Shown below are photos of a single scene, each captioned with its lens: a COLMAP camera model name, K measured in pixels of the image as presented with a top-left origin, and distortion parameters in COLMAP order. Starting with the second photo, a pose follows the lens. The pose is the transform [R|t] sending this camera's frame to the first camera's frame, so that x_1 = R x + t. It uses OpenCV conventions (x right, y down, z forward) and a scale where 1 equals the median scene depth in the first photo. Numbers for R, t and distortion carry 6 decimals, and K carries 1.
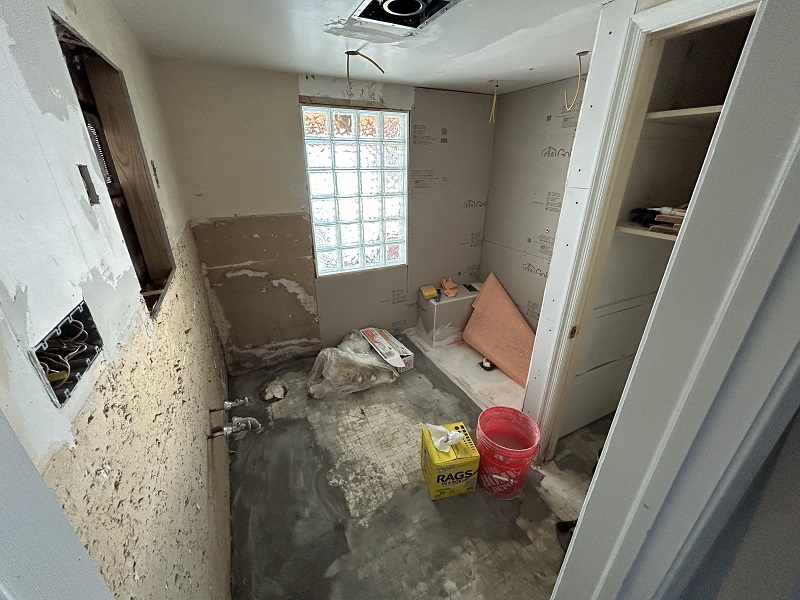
lens RADIAL K [[323.3, 0, 399.6], [0, 323.3, 299.5], [0, 0, 1]] dist [-0.001976, 0.001420]
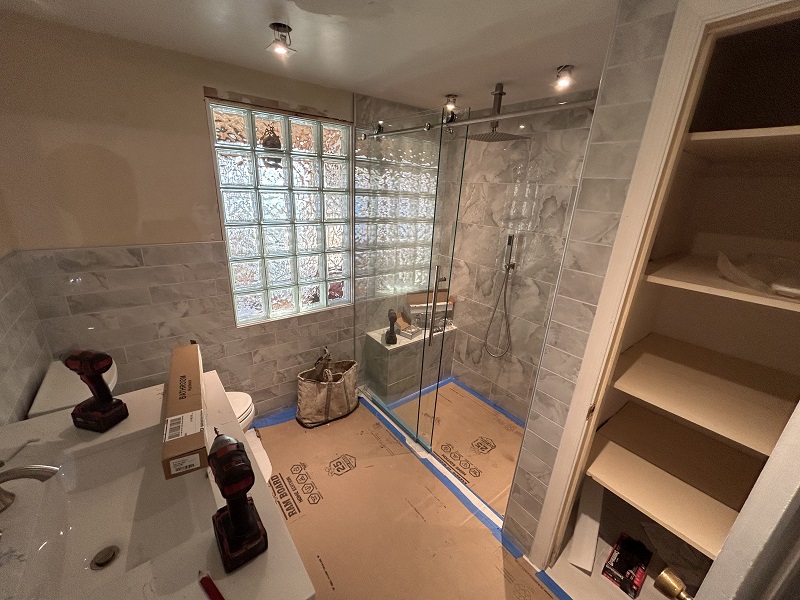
lens RADIAL K [[323.3, 0, 398.5], [0, 323.3, 298.3], [0, 0, 1]] dist [-0.001976, 0.001420]
pose [[0.980157, -0.024713, 0.196676, -0.032007], [0.038177, 0.997157, -0.064967, -0.080623], [-0.194511, 0.071186, 0.978314, 0.204561]]
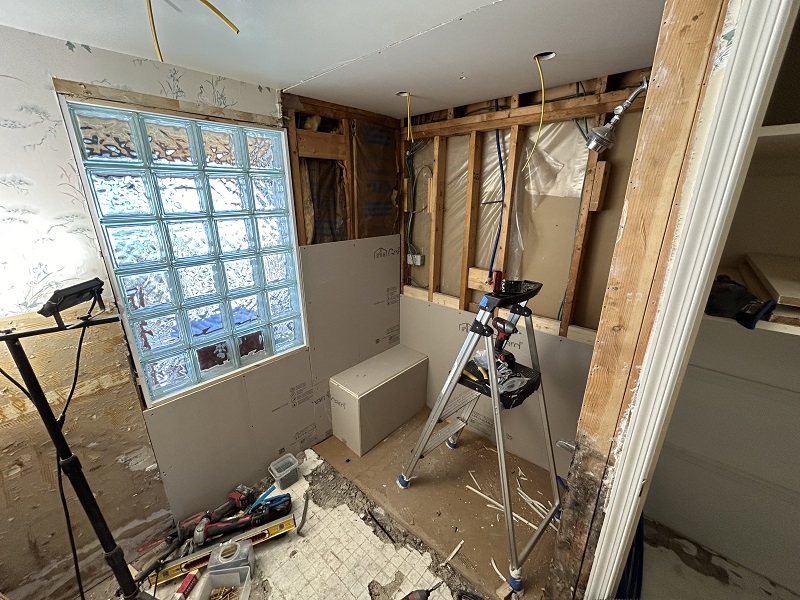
lens RADIAL K [[323.3, 0, 397.4], [0, 323.3, 299.4], [0, 0, 1]] dist [-0.001976, 0.001420]
pose [[0.932592, -0.119576, 0.340549, -0.026179], [0.149173, 0.986866, -0.061994, -0.163430], [-0.328663, 0.108616, 0.938181, 0.344479]]
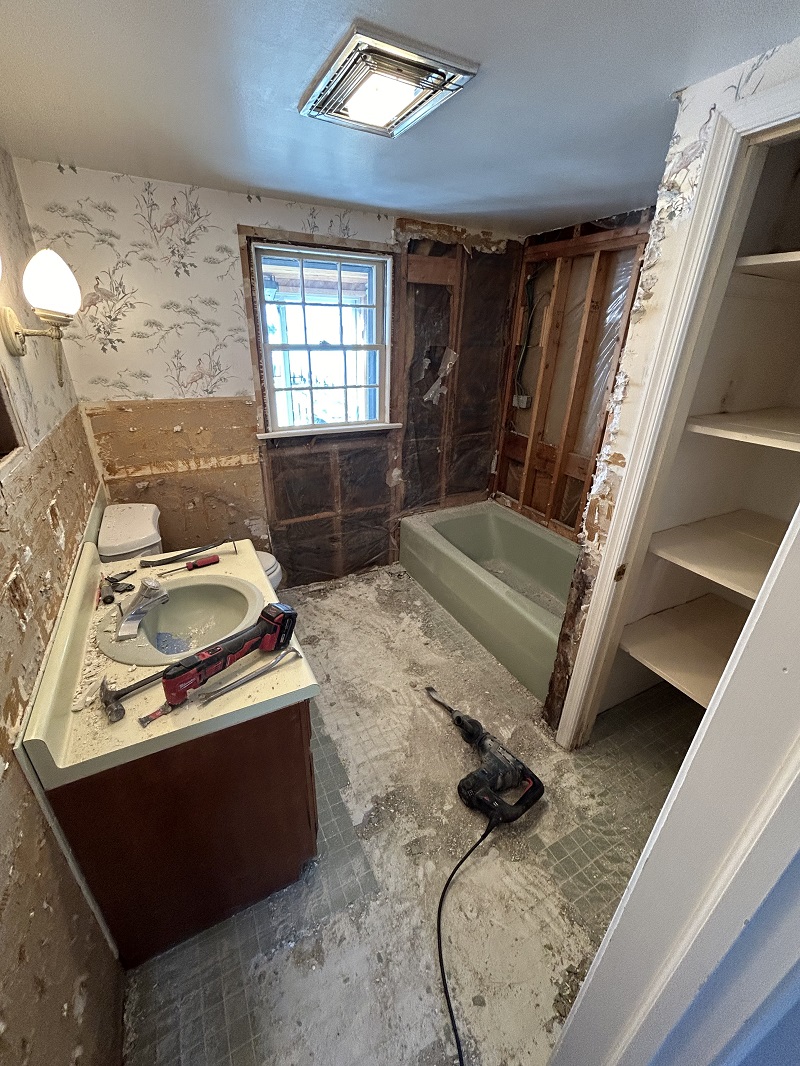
lens RADIAL K [[430.9, 0, 403.2], [0, 430.9, 527.8], [0, 0, 1]] dist [-0.001976, 0.001420]
pose [[0.999575, 0.011575, 0.026737, 0.021132], [-0.012191, 0.999661, 0.022988, -0.008535], [-0.026462, -0.023304, 0.999378, 0.046542]]
